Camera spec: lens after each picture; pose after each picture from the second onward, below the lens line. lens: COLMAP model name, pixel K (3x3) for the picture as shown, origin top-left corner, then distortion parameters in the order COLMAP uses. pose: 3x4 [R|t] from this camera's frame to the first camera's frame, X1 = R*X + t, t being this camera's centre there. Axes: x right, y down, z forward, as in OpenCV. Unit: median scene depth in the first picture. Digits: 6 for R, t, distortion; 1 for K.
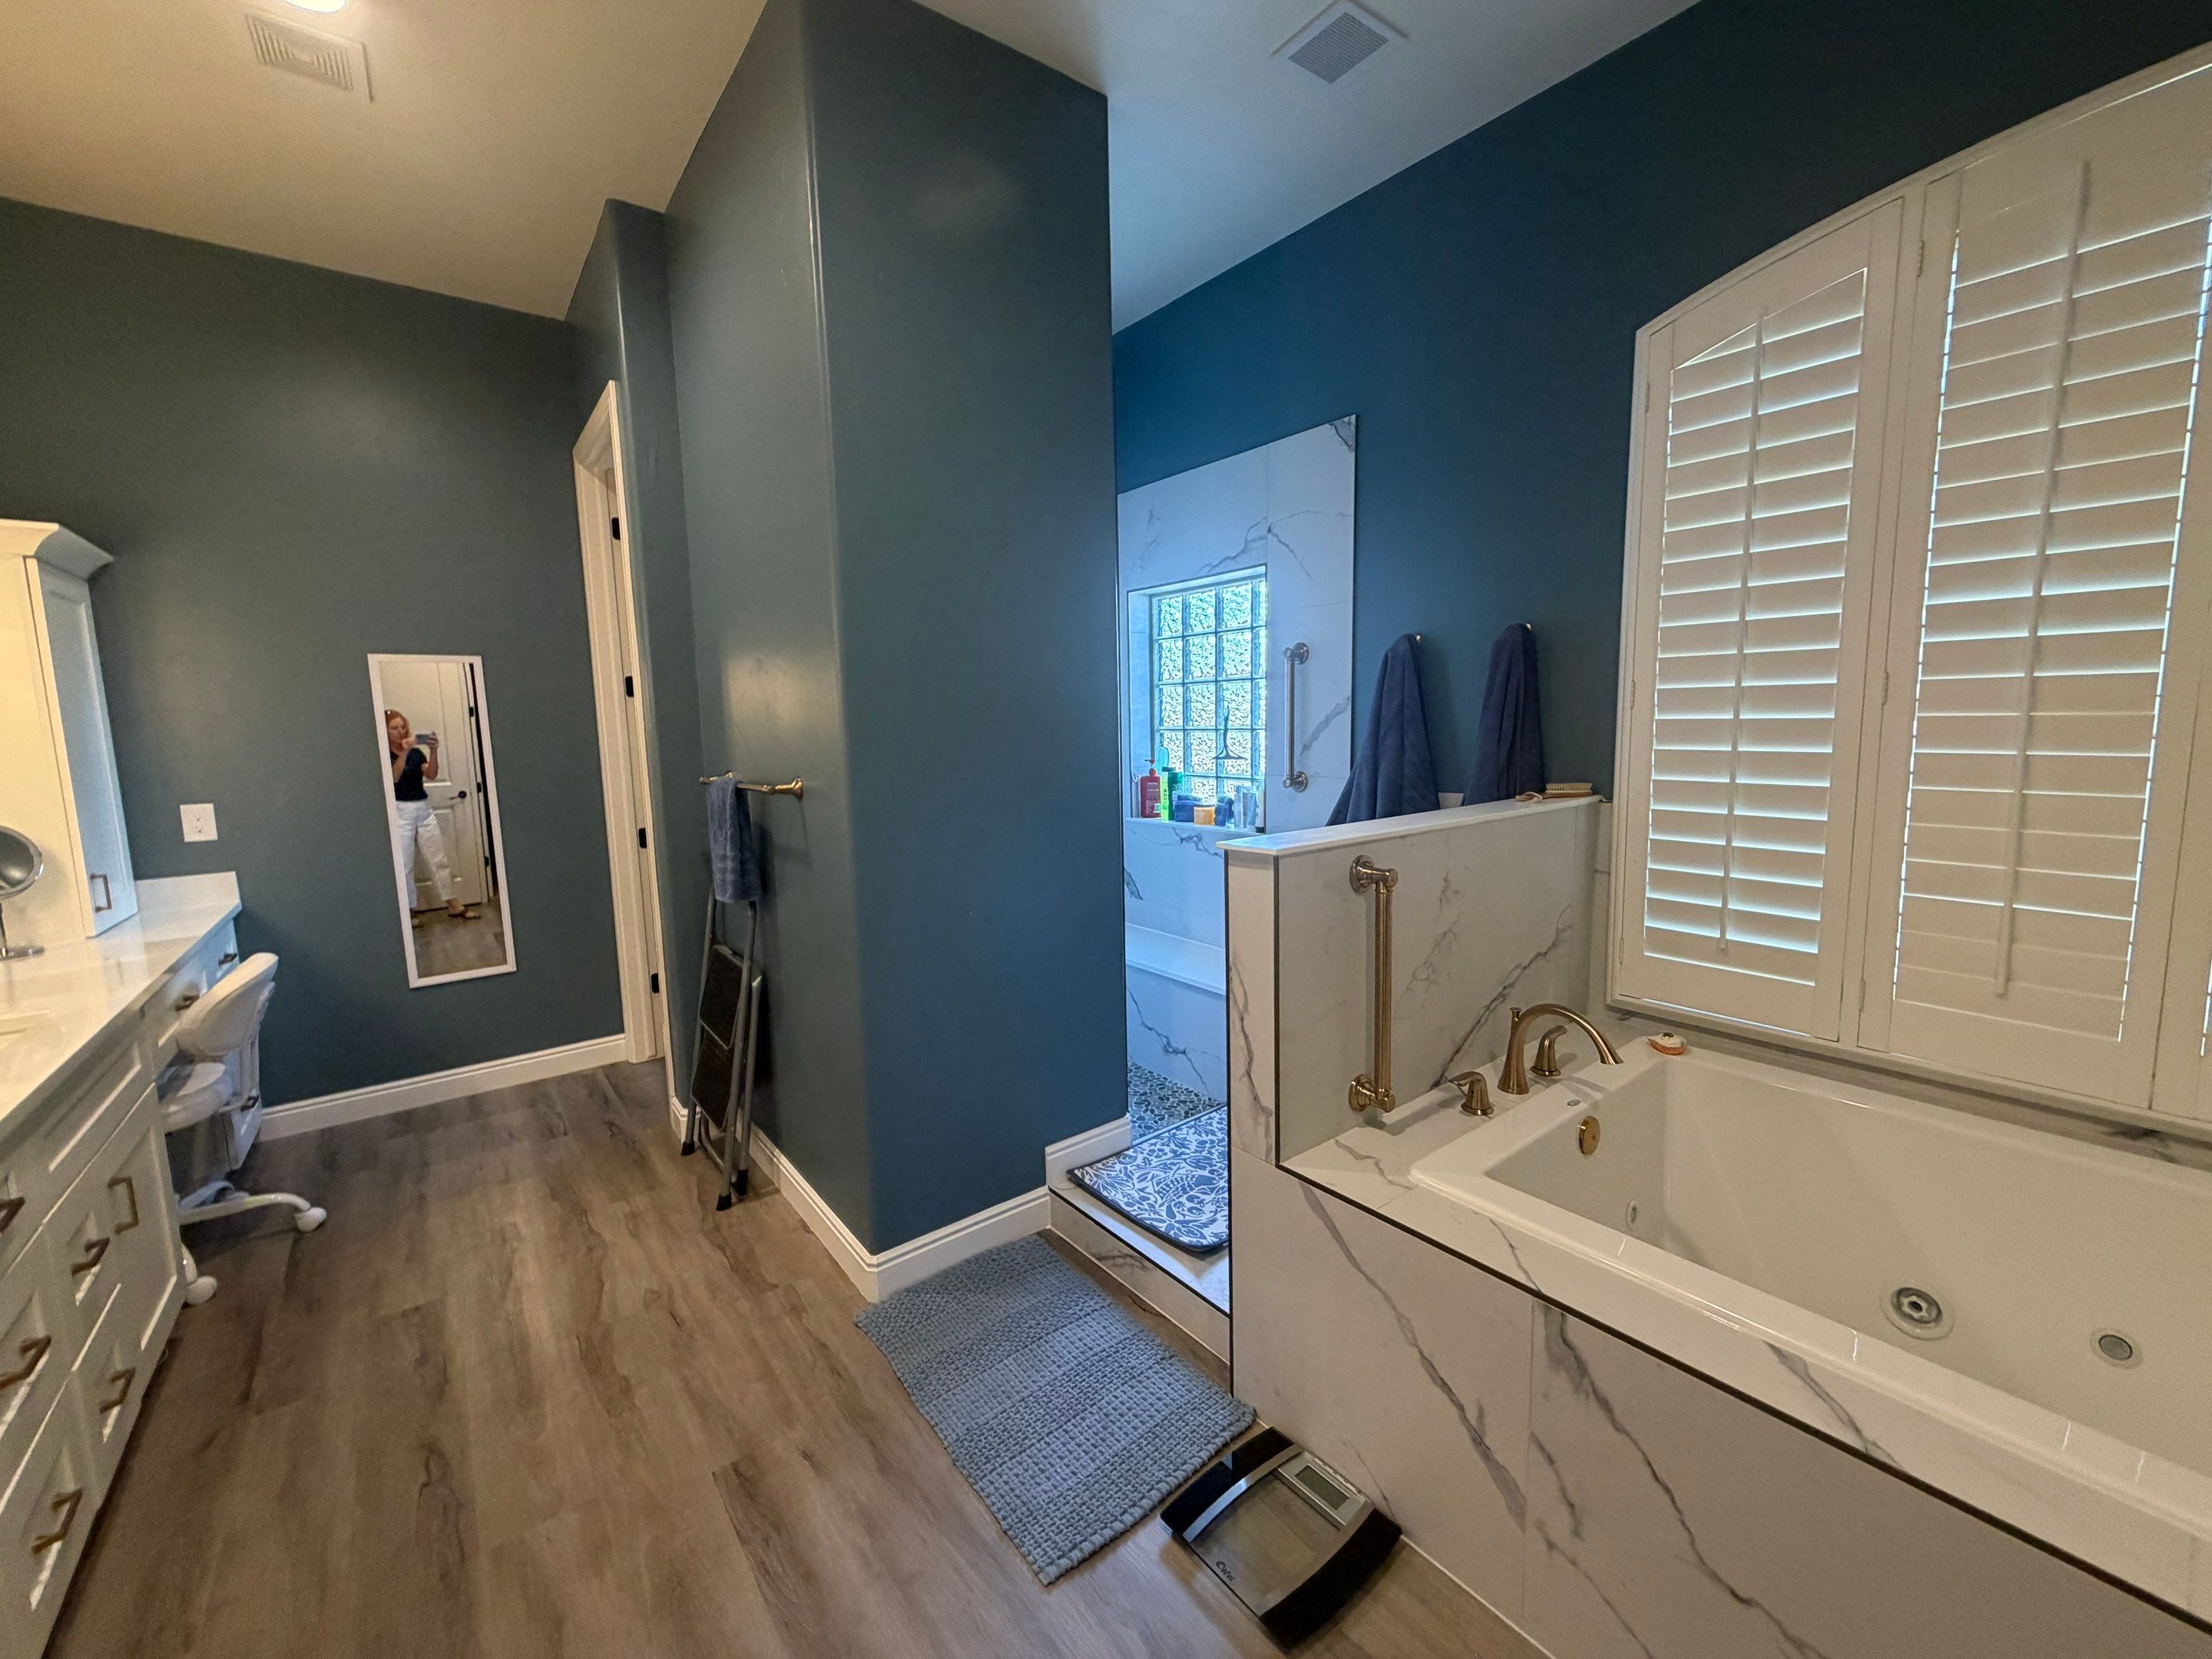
lens RADIAL K [[881.7, 0, 1106.0], [0, 881.7, 829.5], [0, 0, 1]] dist [0.000434, 0.000065]
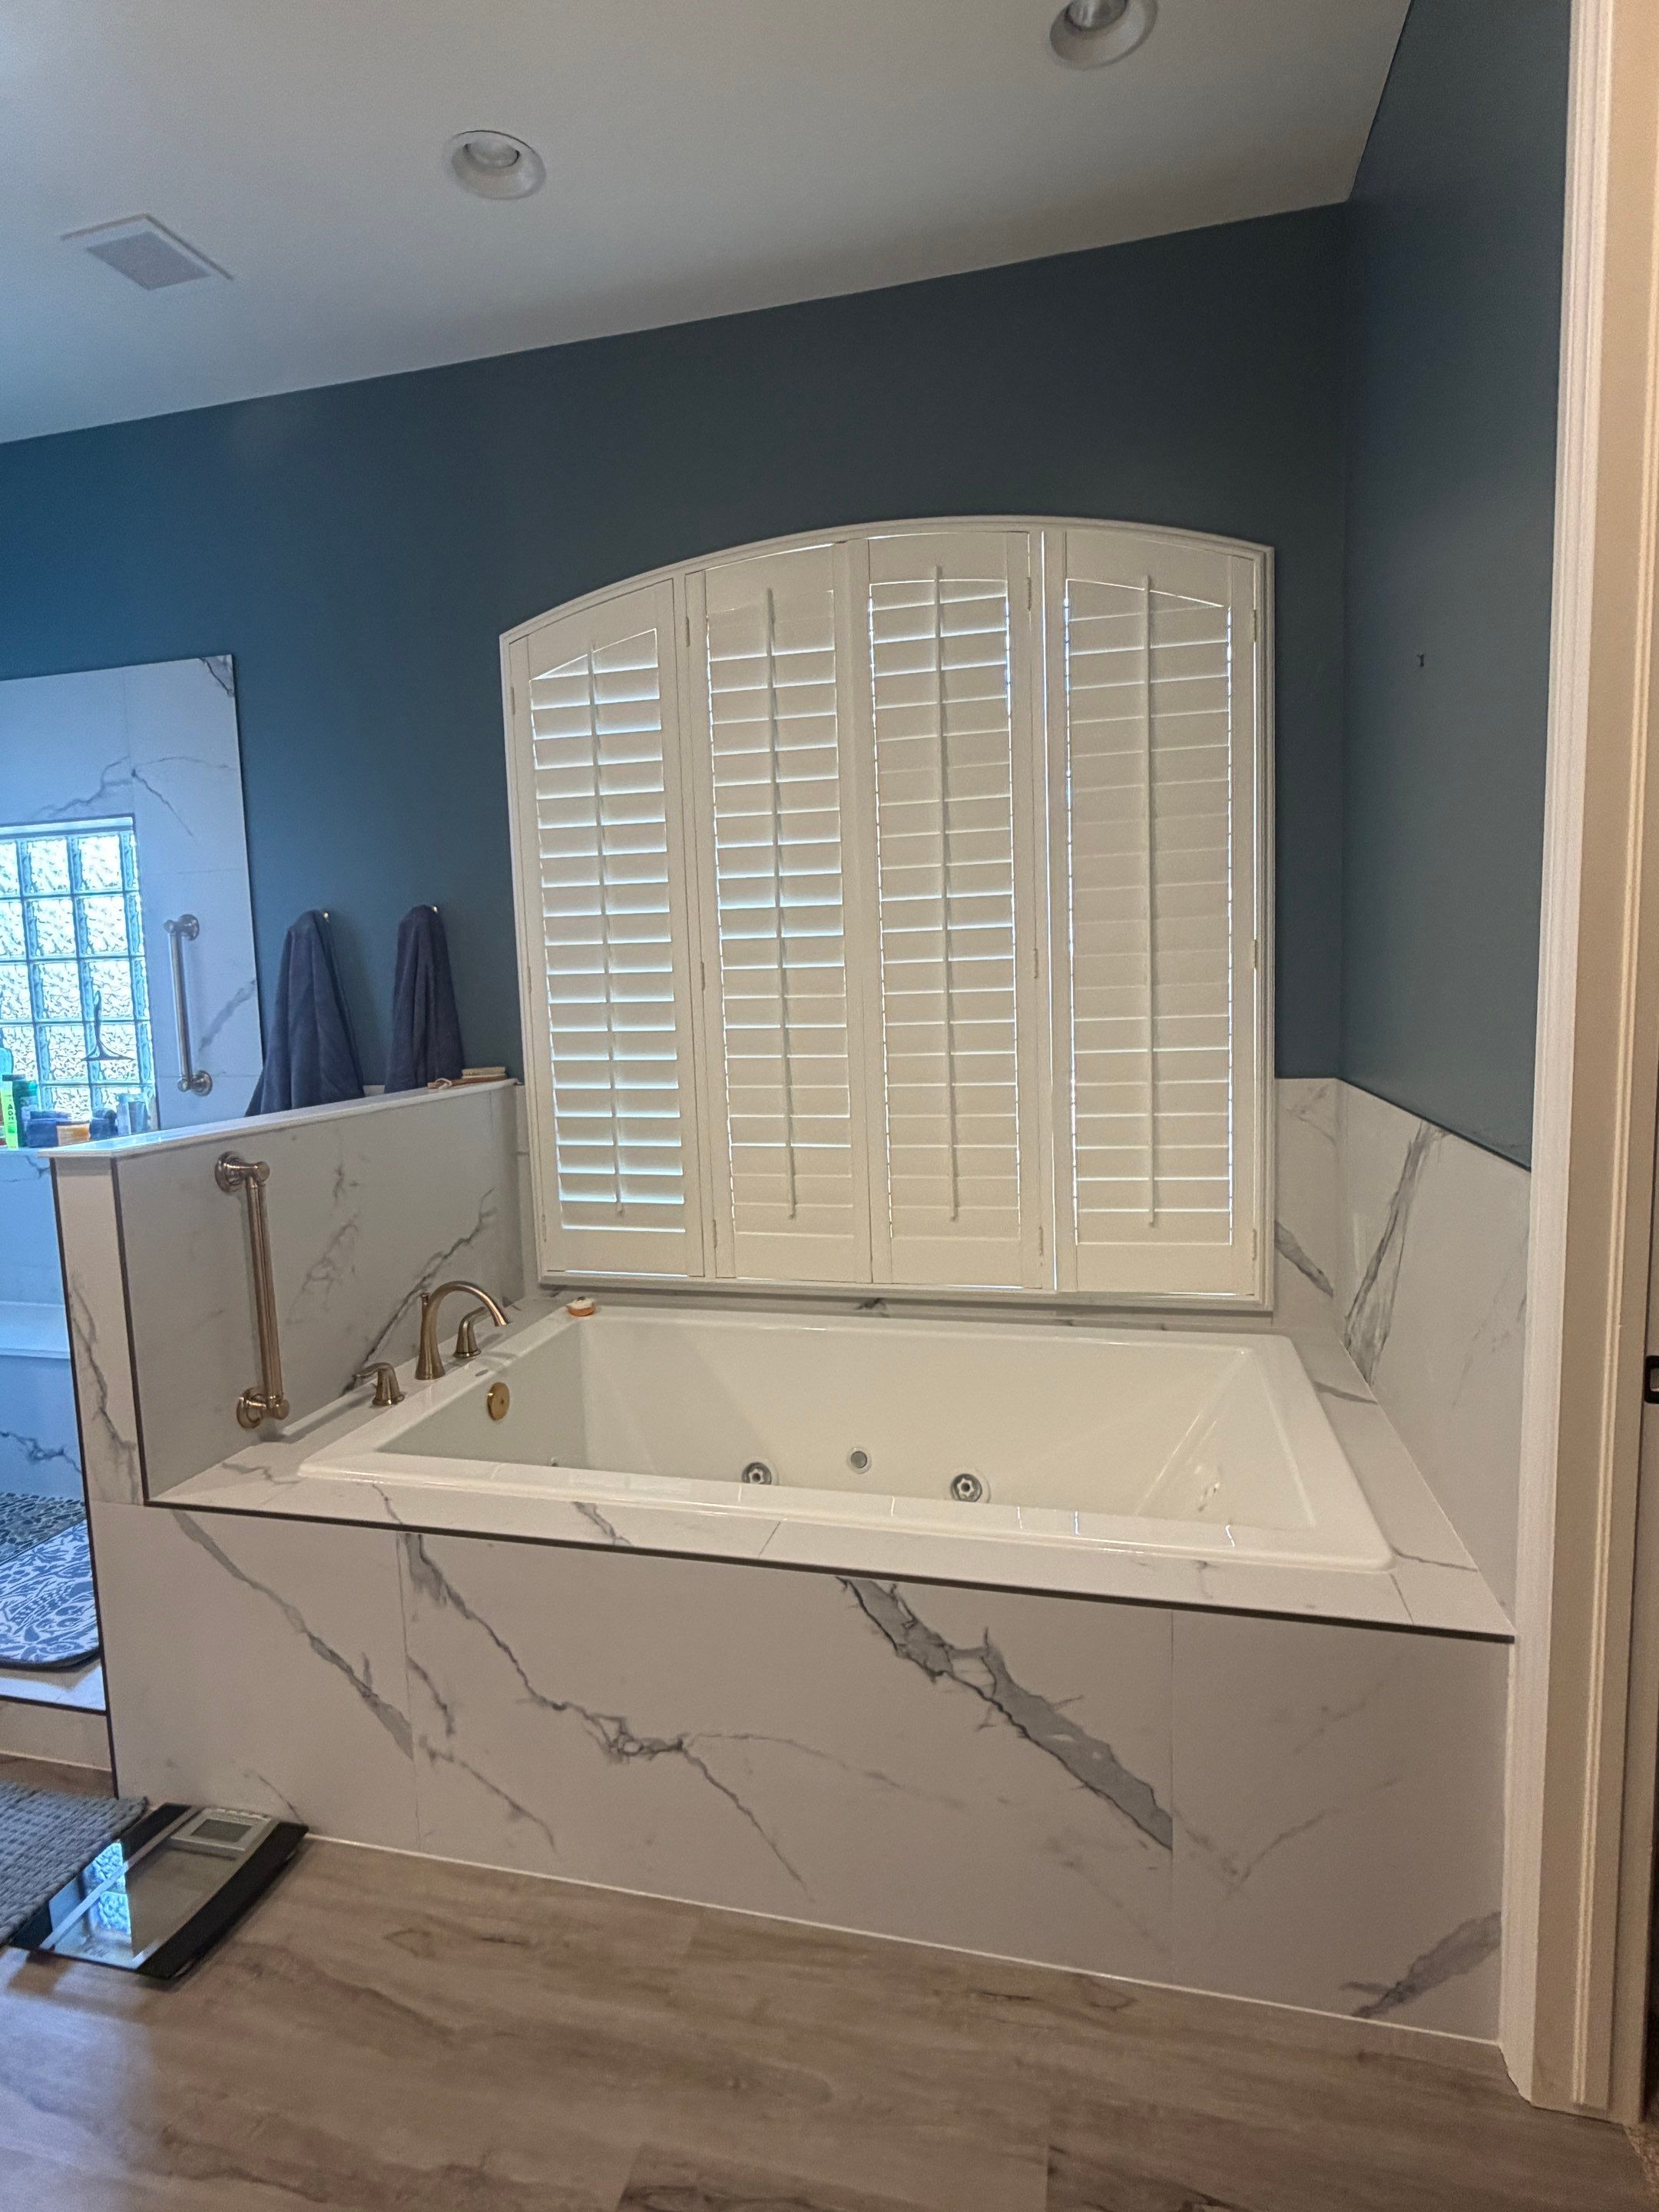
lens RADIAL K [[1145.4, 0, 829.5], [0, 1145.4, 1106.0], [0, 0, 1]] dist [0.001793, 0.000481]
pose [[0.791274, -0.063423, 0.608163, 0.048383], [0.086403, 0.996224, -0.008526, 0.038756], [-0.605326, 0.059294, 0.793766, -0.289450]]
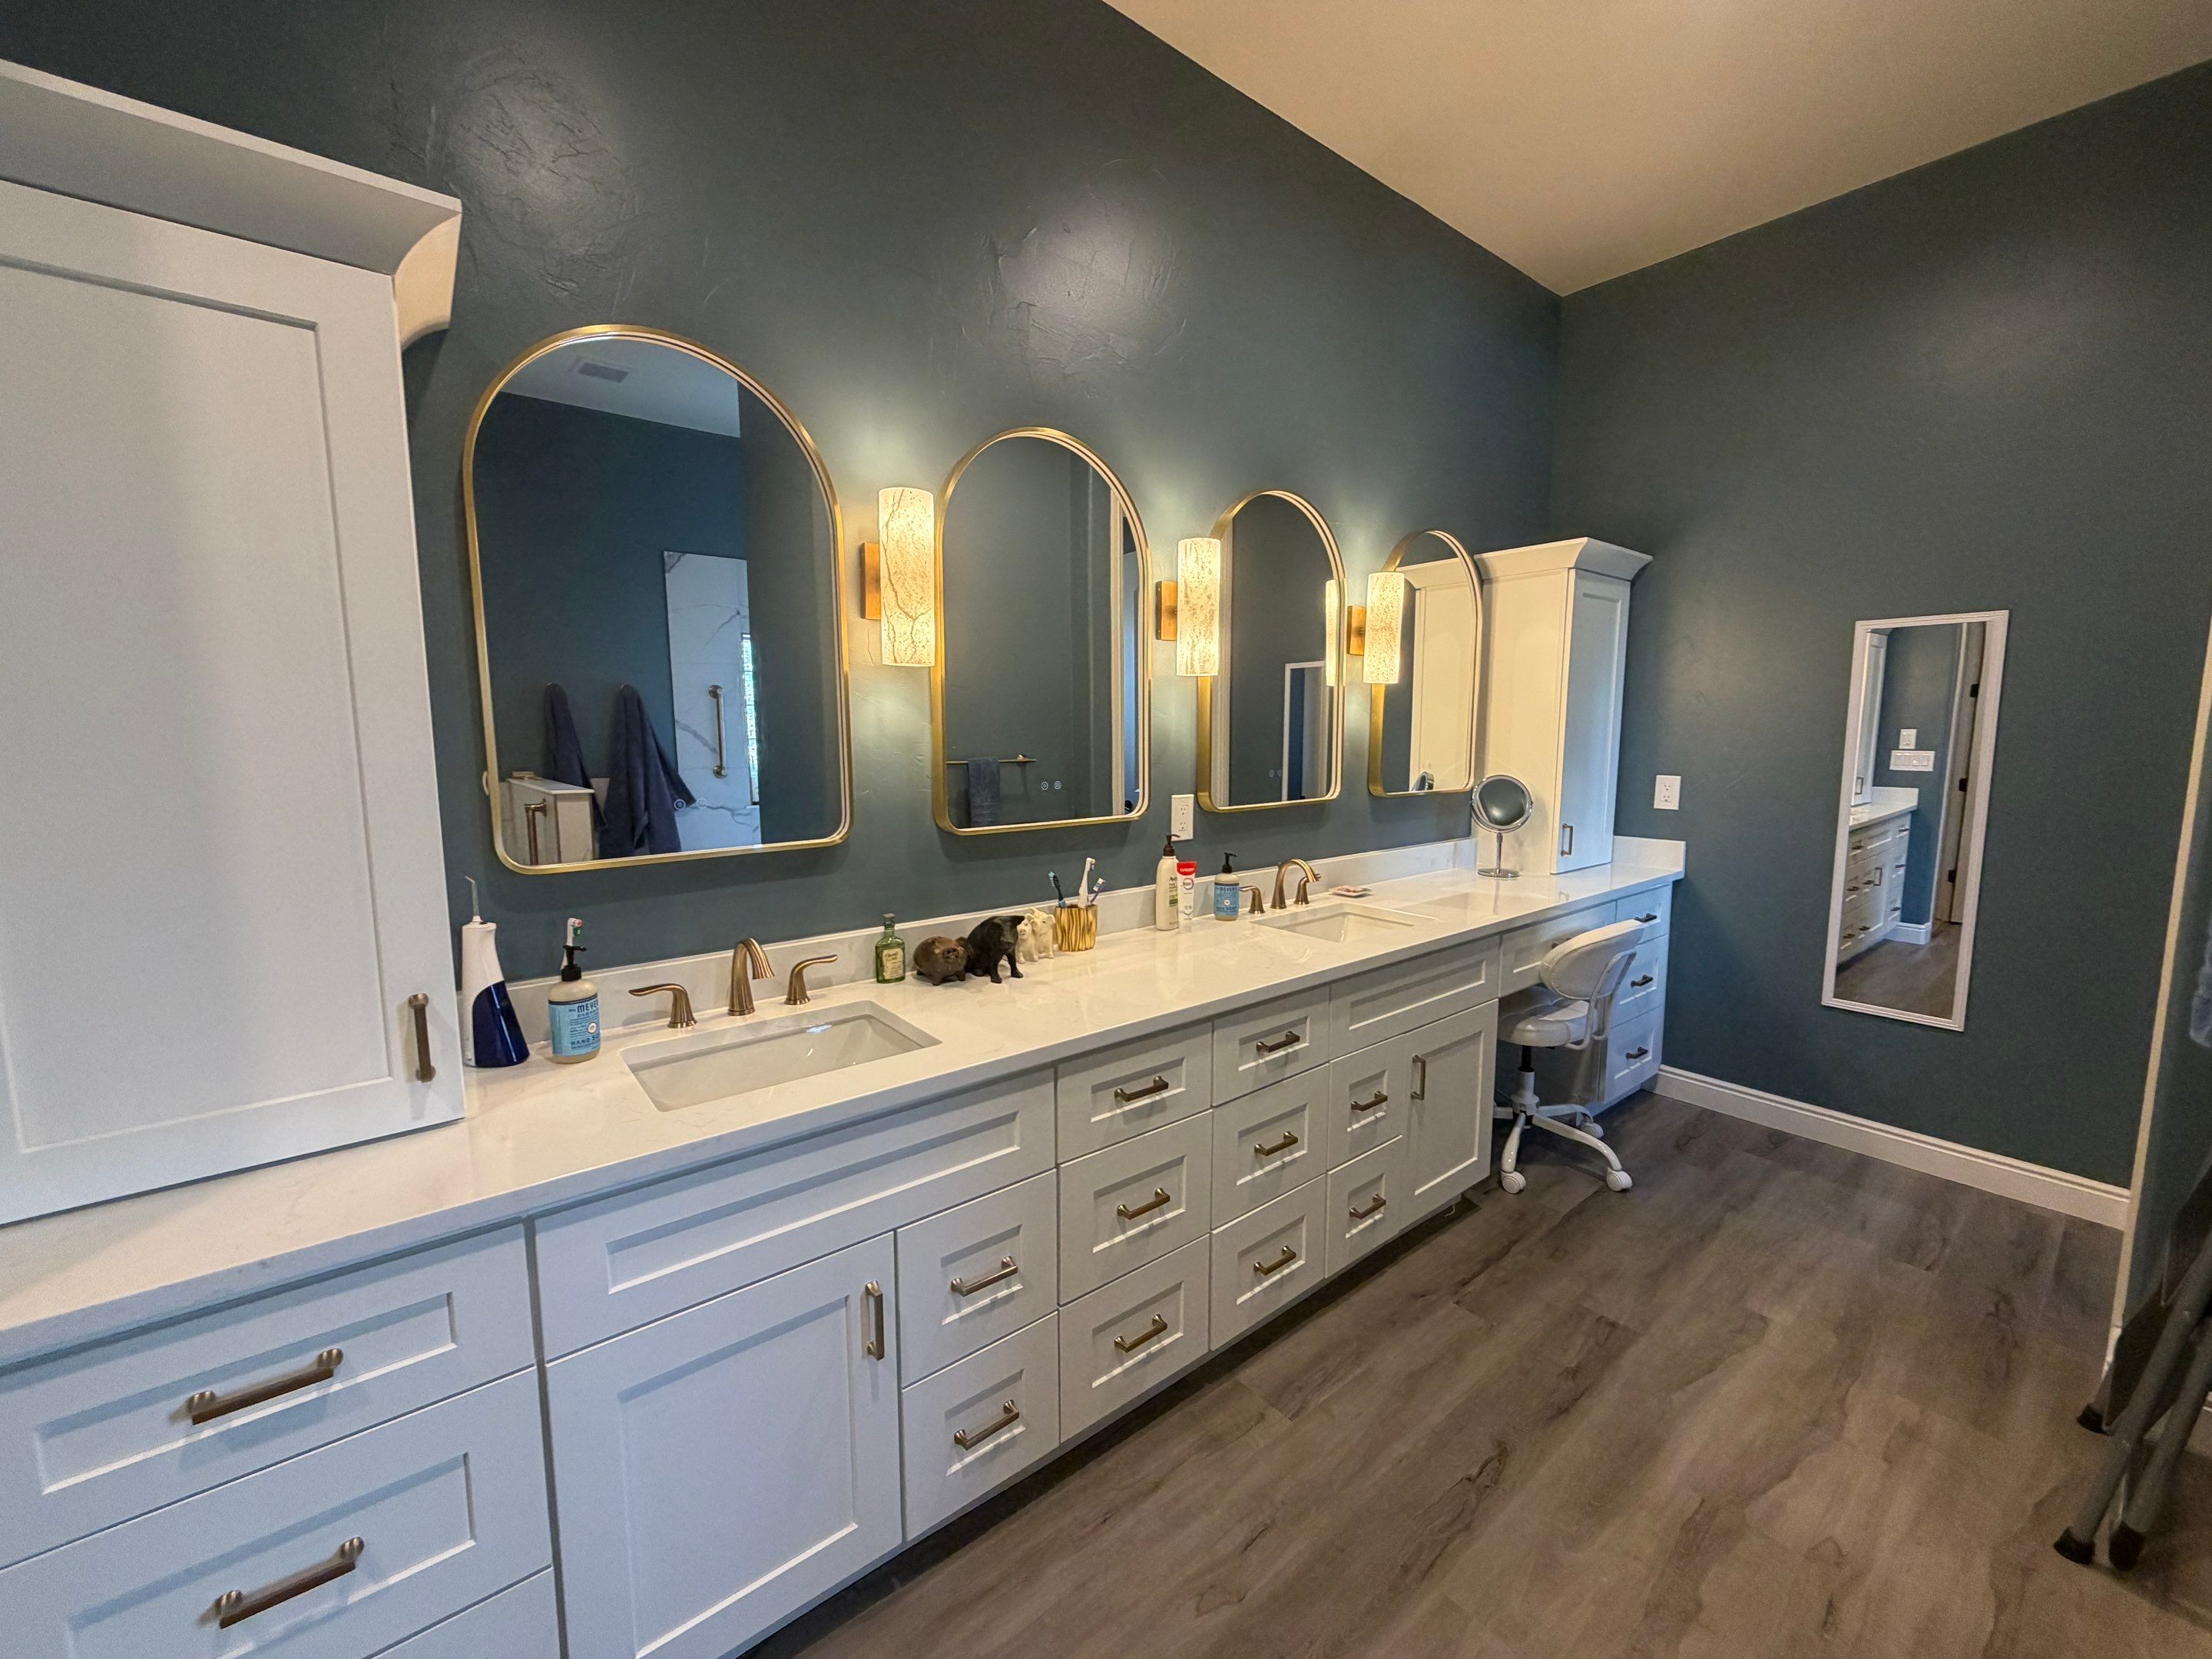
lens RADIAL K [[881.7, 0, 1106.0], [0, 881.7, 829.5], [0, 0, 1]] dist [0.000434, 0.000065]
pose [[0.004524, 0.143104, -0.989697, 0.063999], [-0.120273, 0.982601, 0.141528, -0.038342], [0.992731, 0.118393, 0.021657, 0.332931]]
